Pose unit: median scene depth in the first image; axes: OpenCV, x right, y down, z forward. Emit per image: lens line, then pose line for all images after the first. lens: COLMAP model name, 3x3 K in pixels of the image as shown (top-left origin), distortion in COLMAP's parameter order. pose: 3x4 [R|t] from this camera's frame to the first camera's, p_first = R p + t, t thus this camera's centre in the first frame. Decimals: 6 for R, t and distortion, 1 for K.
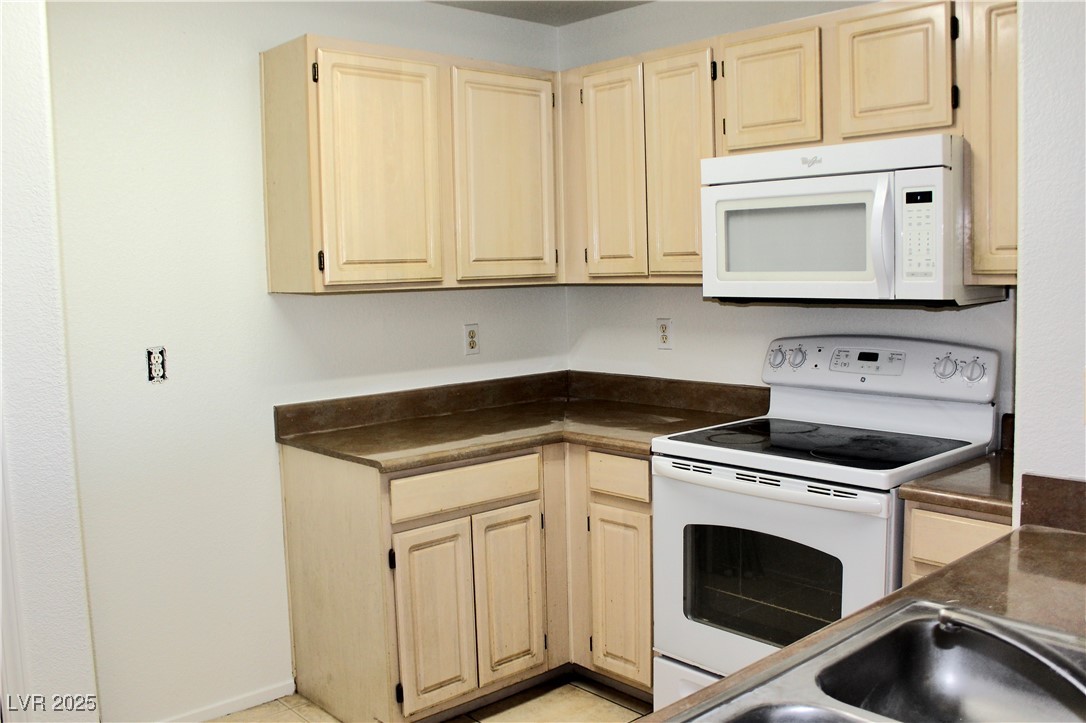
lens RADIAL K [[991.0, 0, 543.8], [0, 991.0, 361.4], [0, 0, 1]] dist [-0.095956, 0.000000]
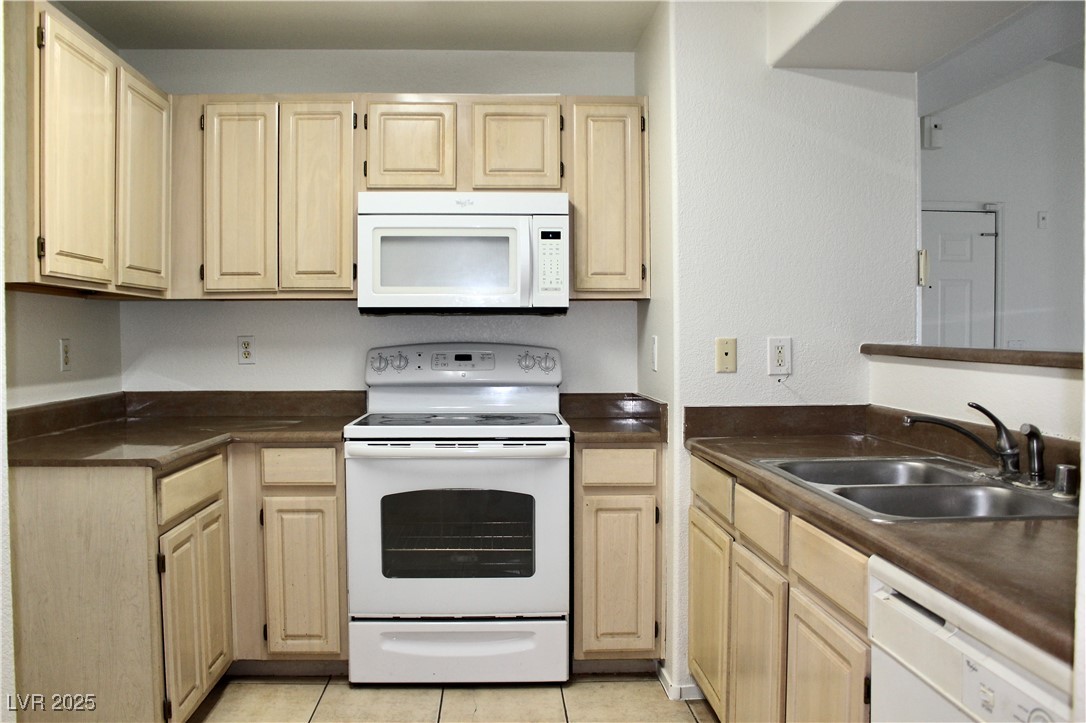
lens RADIAL K [[916.4, 0, 541.4], [0, 916.4, 358.7], [0, 0, 1]] dist [-0.103743, 0.022407]
pose [[0.637522, 0.000725, 0.770432, -0.540396], [0.062594, 0.996645, -0.052734, 0.067295], [-0.767885, 0.081844, 0.635338, 0.143261]]
